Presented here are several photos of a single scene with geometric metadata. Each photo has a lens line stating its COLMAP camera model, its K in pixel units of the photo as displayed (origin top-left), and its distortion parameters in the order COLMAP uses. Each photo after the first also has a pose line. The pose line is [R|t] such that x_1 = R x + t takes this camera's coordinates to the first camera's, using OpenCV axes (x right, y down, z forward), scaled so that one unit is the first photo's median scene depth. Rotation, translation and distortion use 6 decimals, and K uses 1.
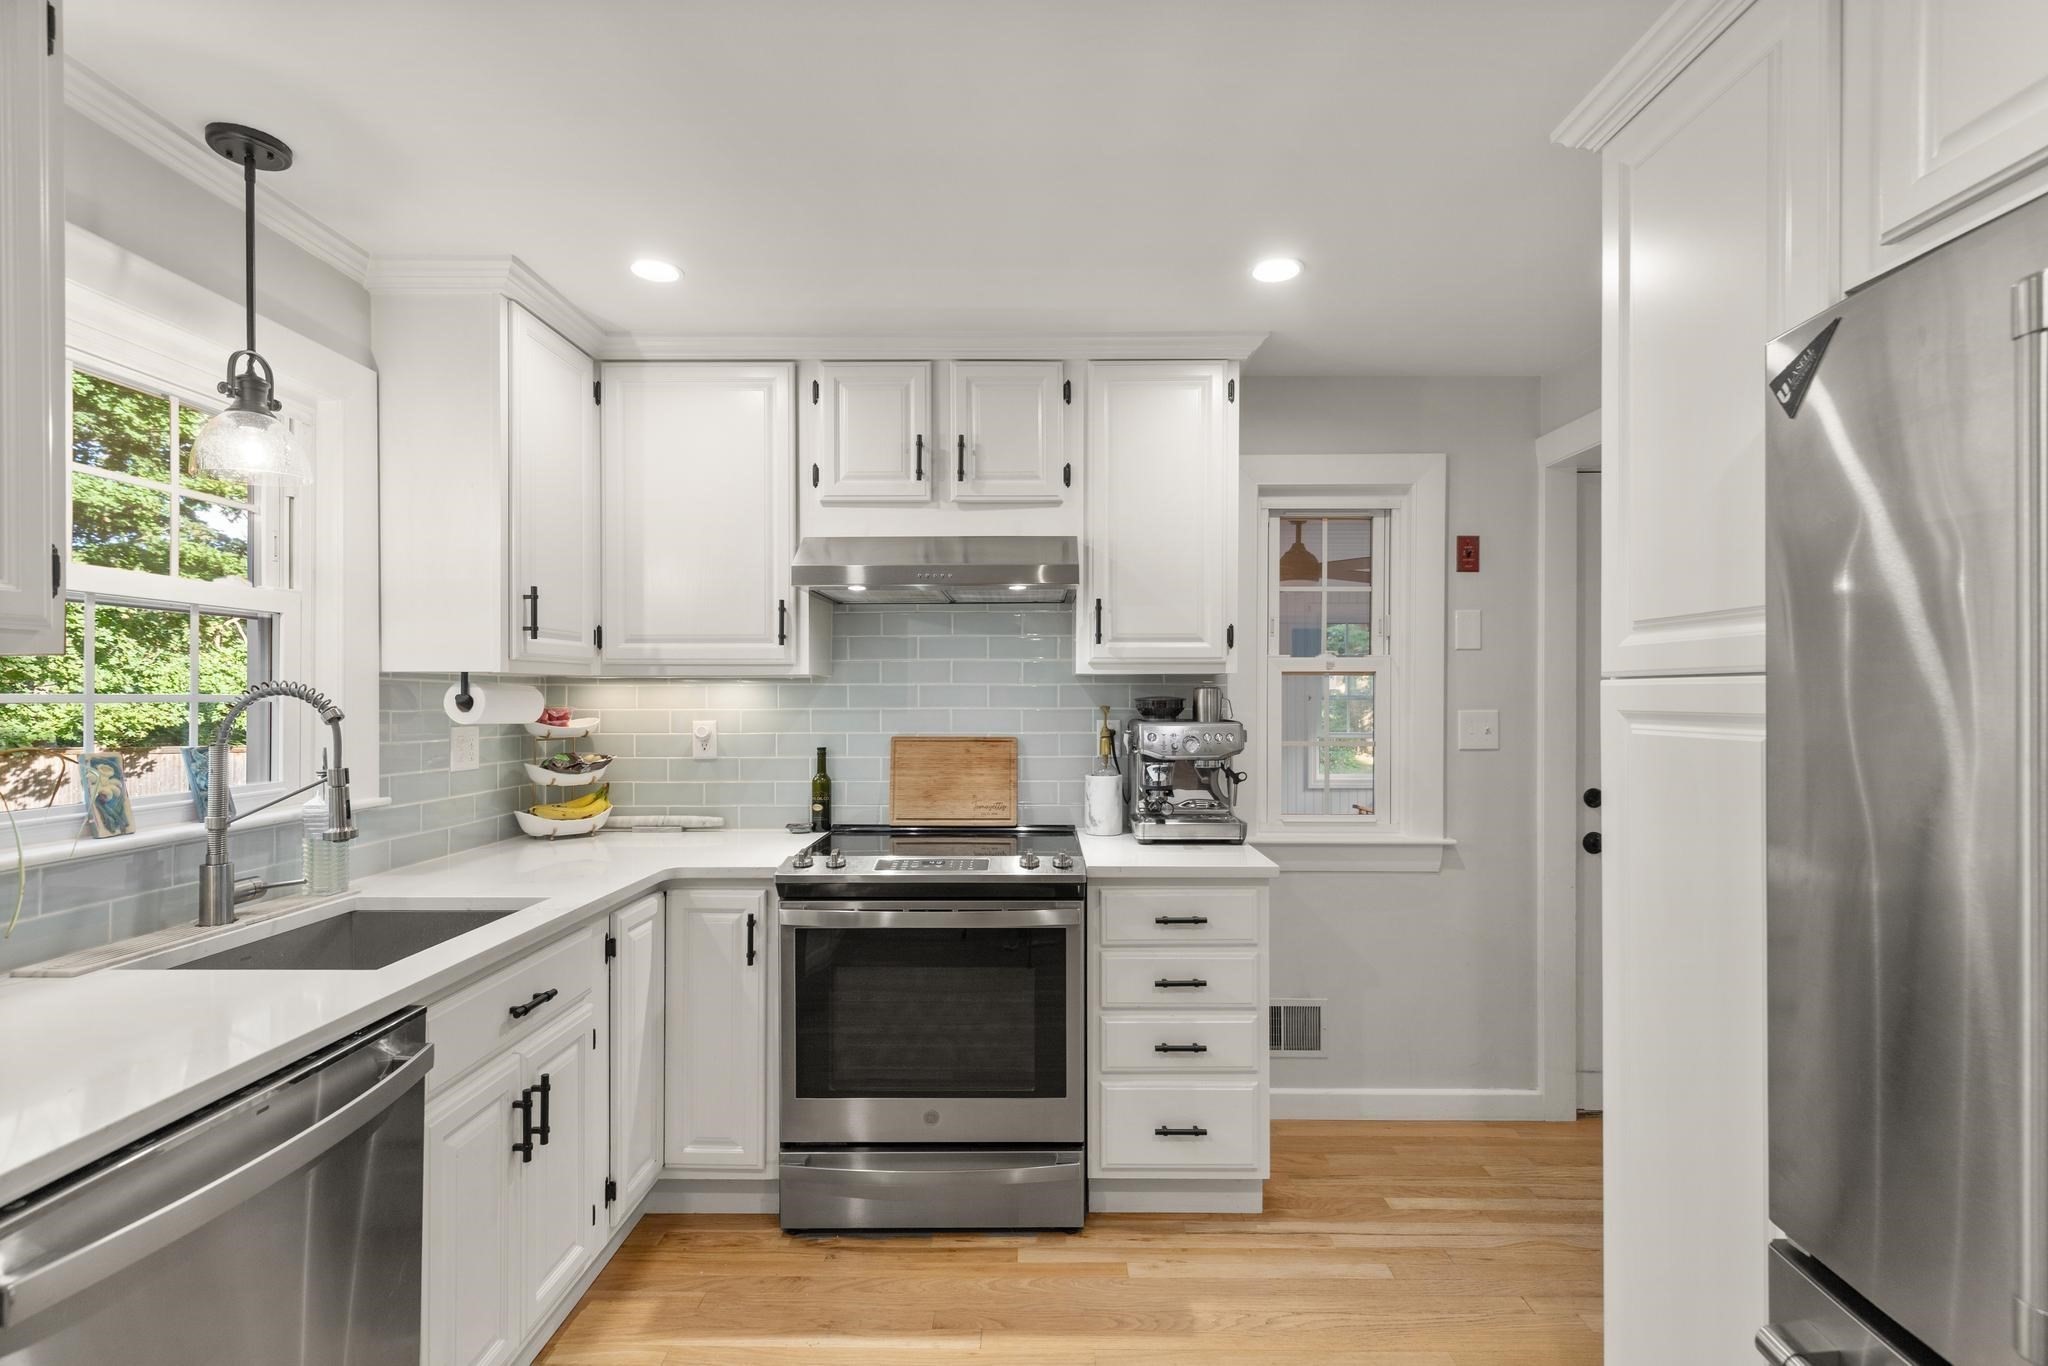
lens RADIAL K [[932.4, 0, 1029.4], [0, 932.4, 692.8], [0, 0, 1]] dist [0.003030, -0.000100]
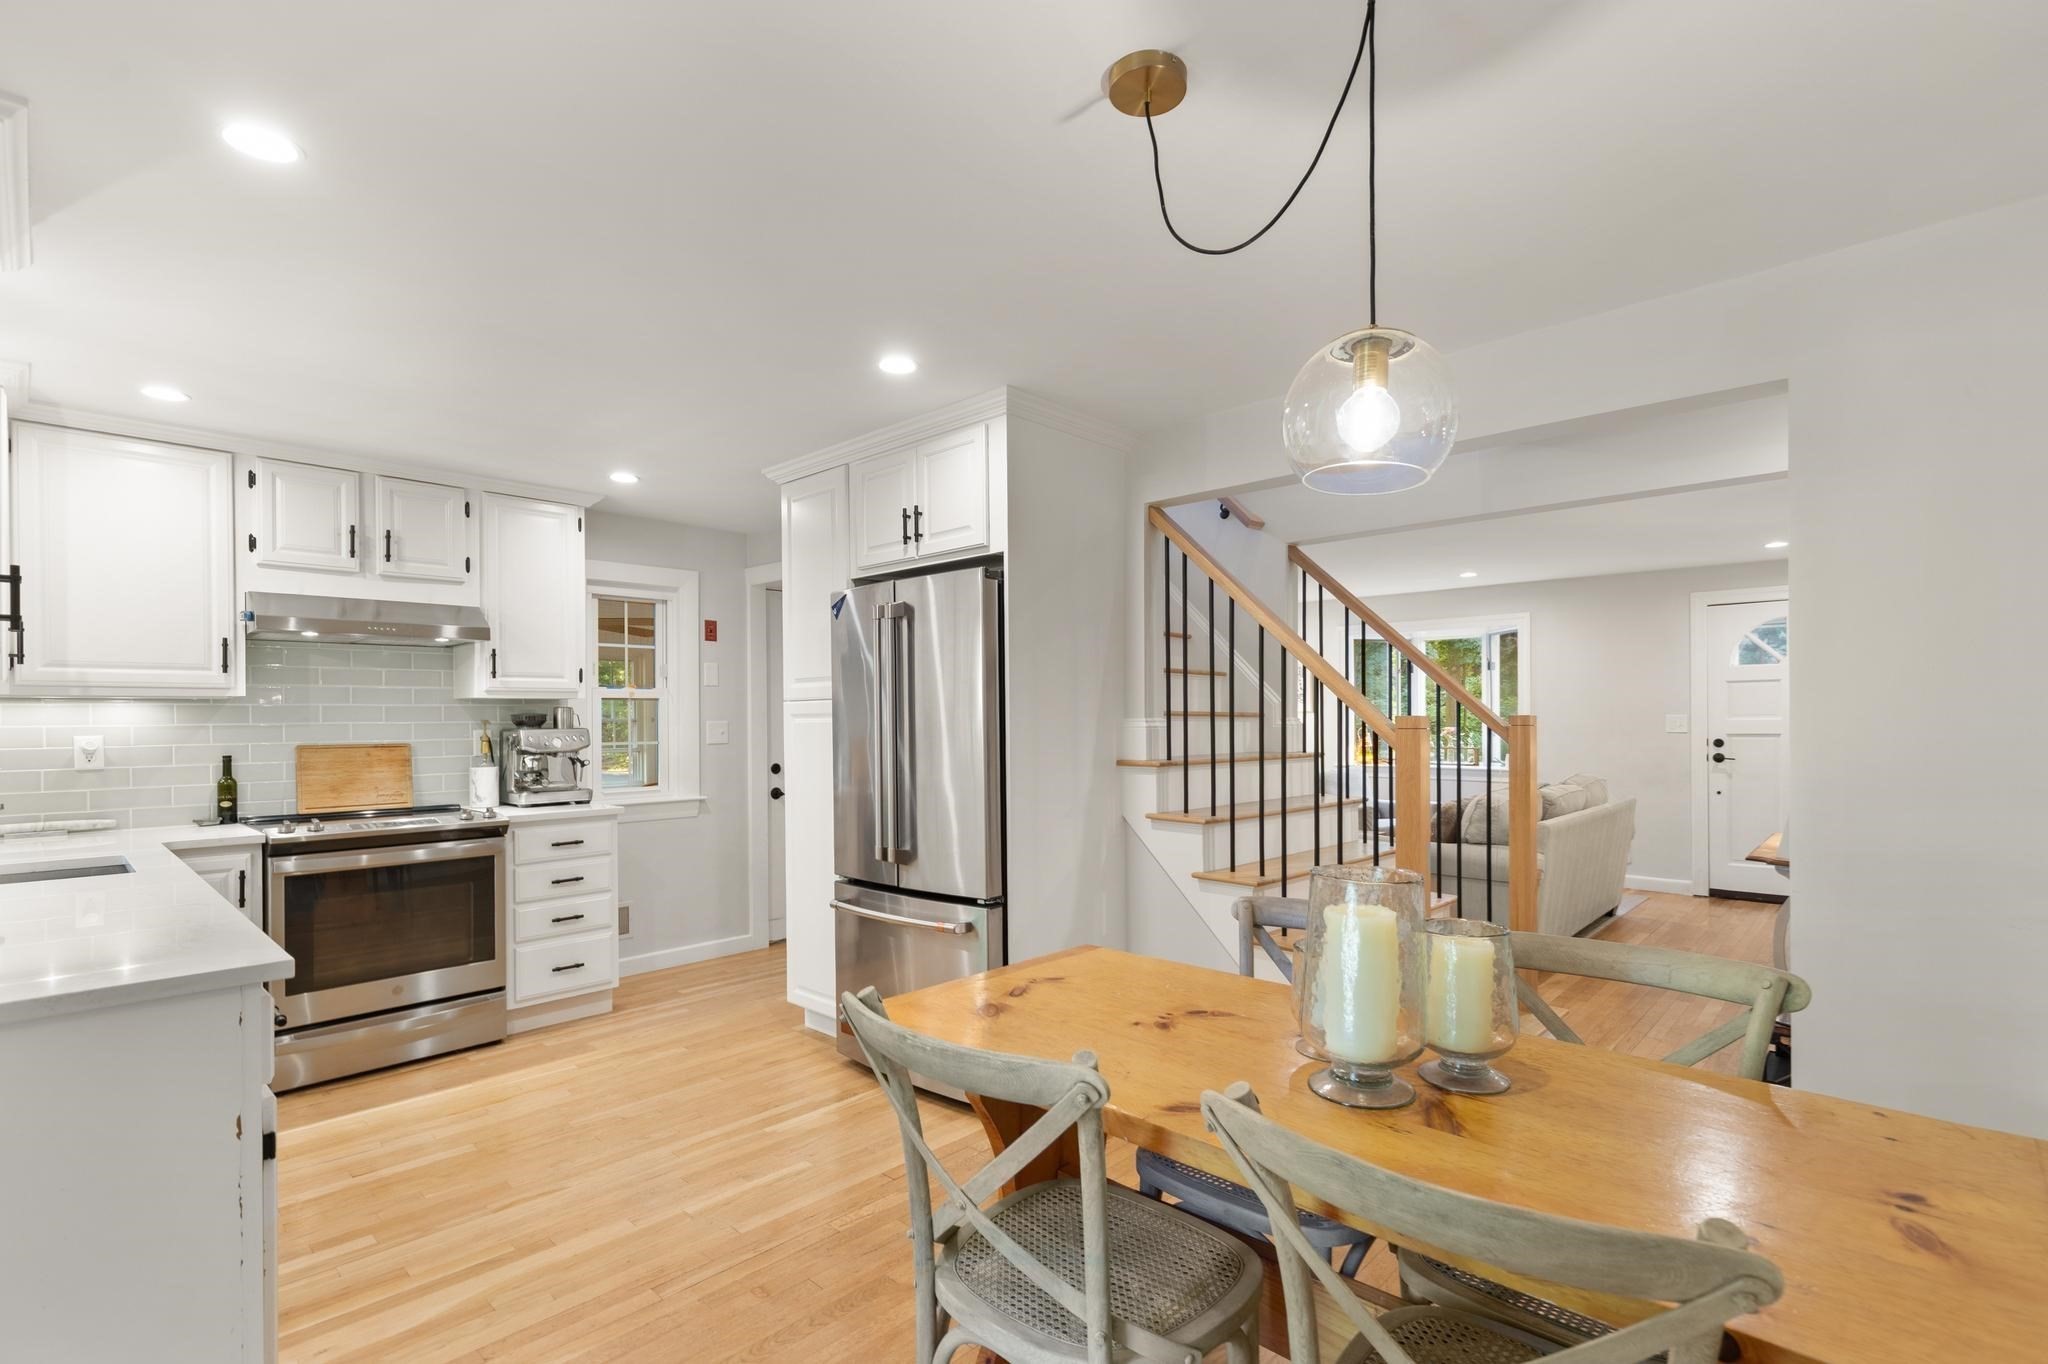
lens RADIAL K [[941.1, 0, 1021.6], [0, 941.1, 714.8], [0, 0, 1]] dist [0.001936, -0.000814]
pose [[0.685047, -0.003427, 0.728491, -0.454475], [0.009827, 0.999941, -0.004537, 0.022954], [-0.728433, 0.010267, 0.685040, -0.683745]]
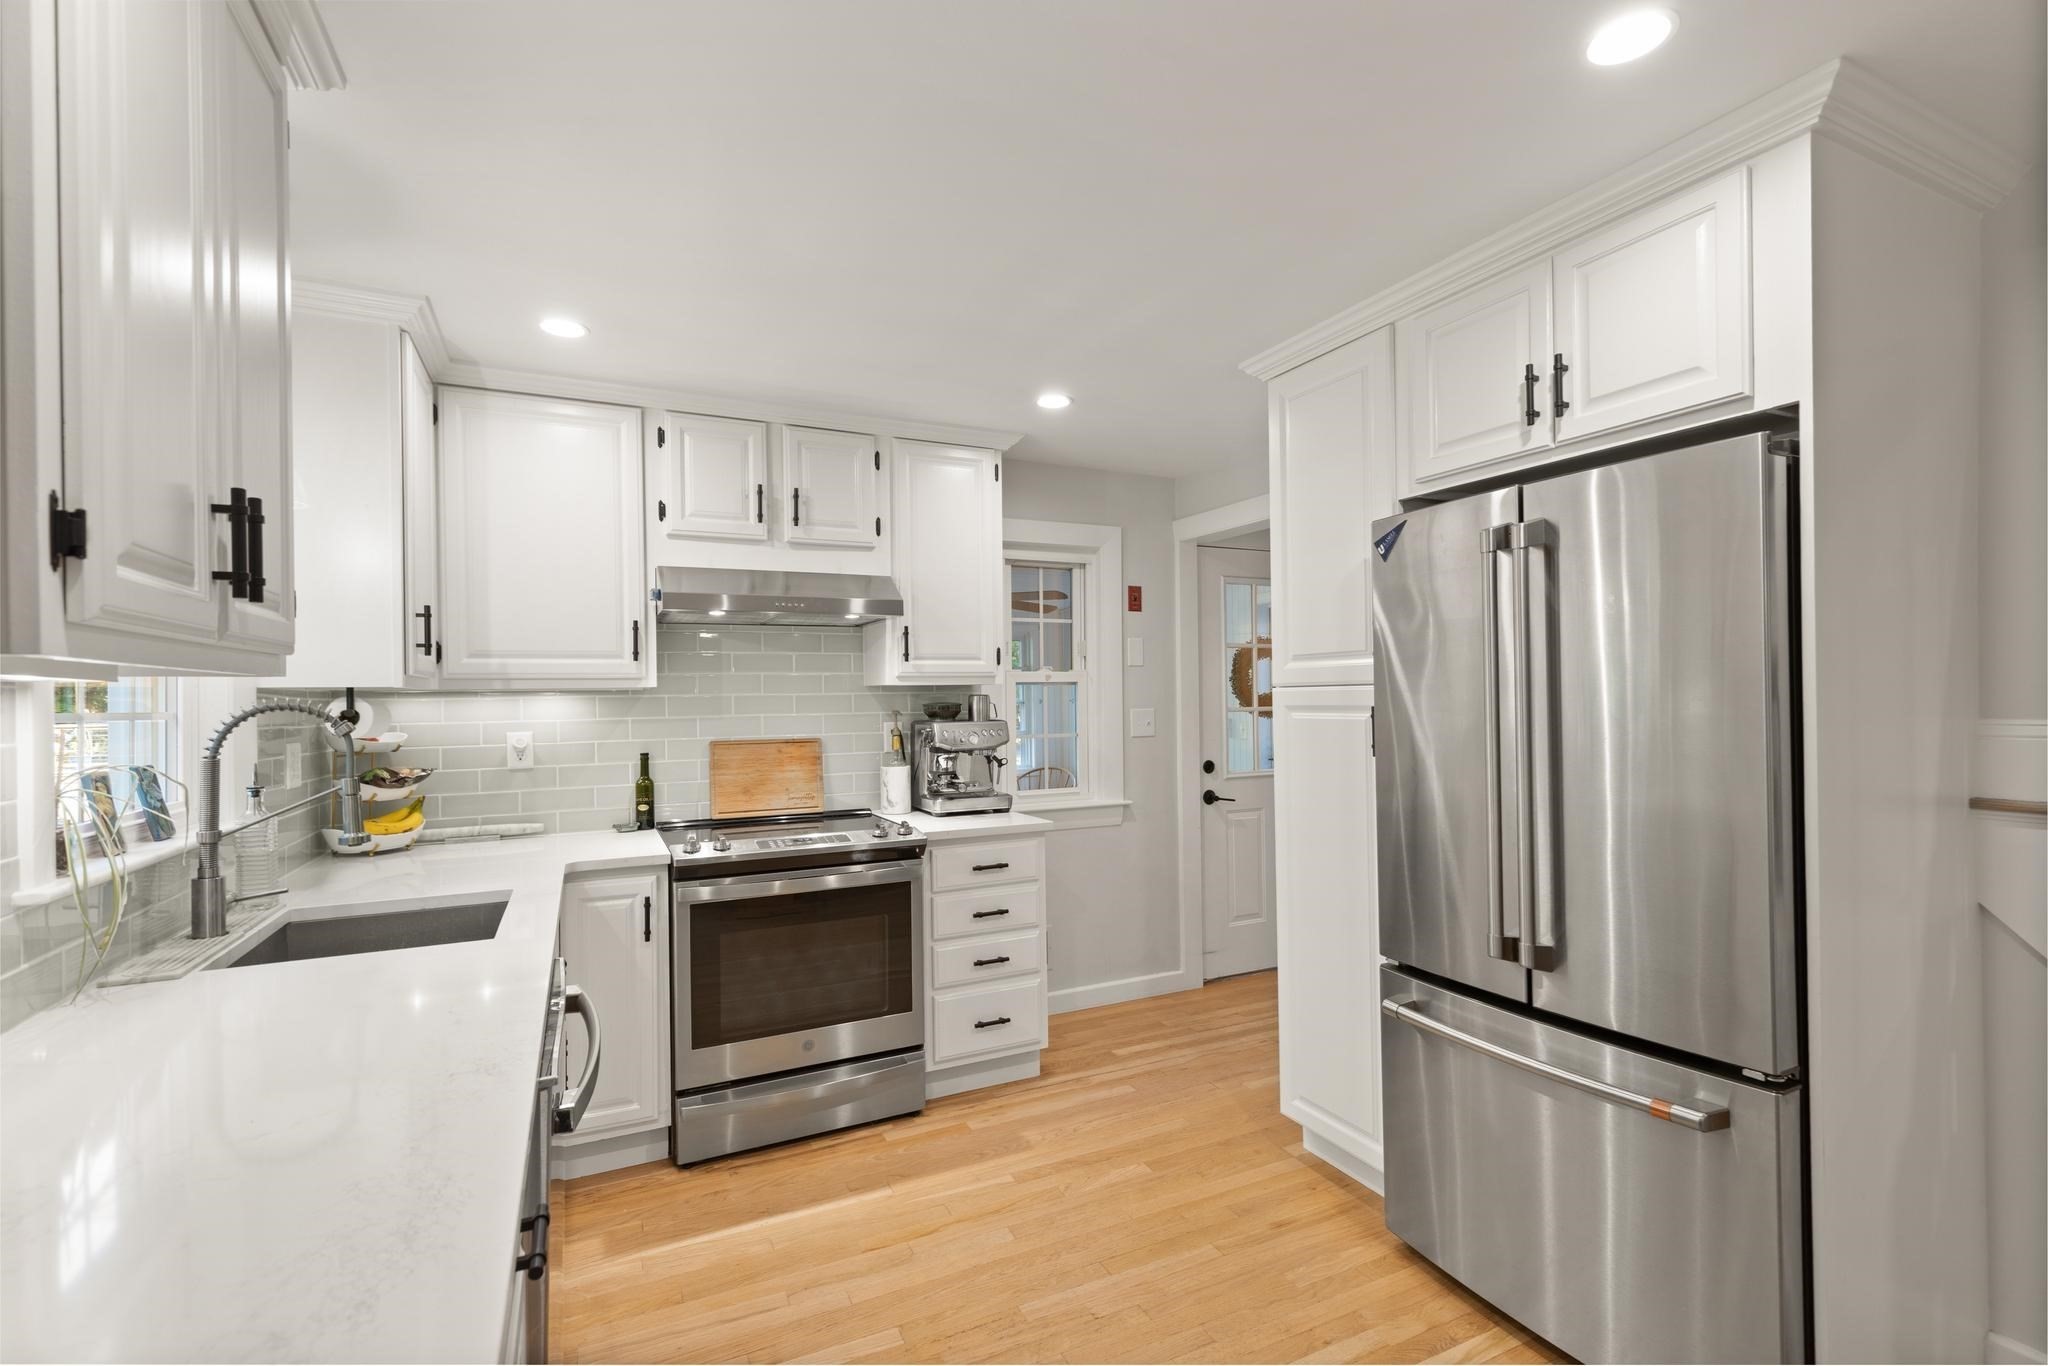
lens RADIAL K [[911.2, 0, 1029.2], [0, 911.2, 694.5], [0, 0, 1]] dist [0.001297, -0.000262]
pose [[0.895778, -0.010626, 0.444375, -0.325449], [0.013533, 0.999903, -0.003370, -0.000947], [-0.444296, 0.009033, 0.895835, -0.186497]]
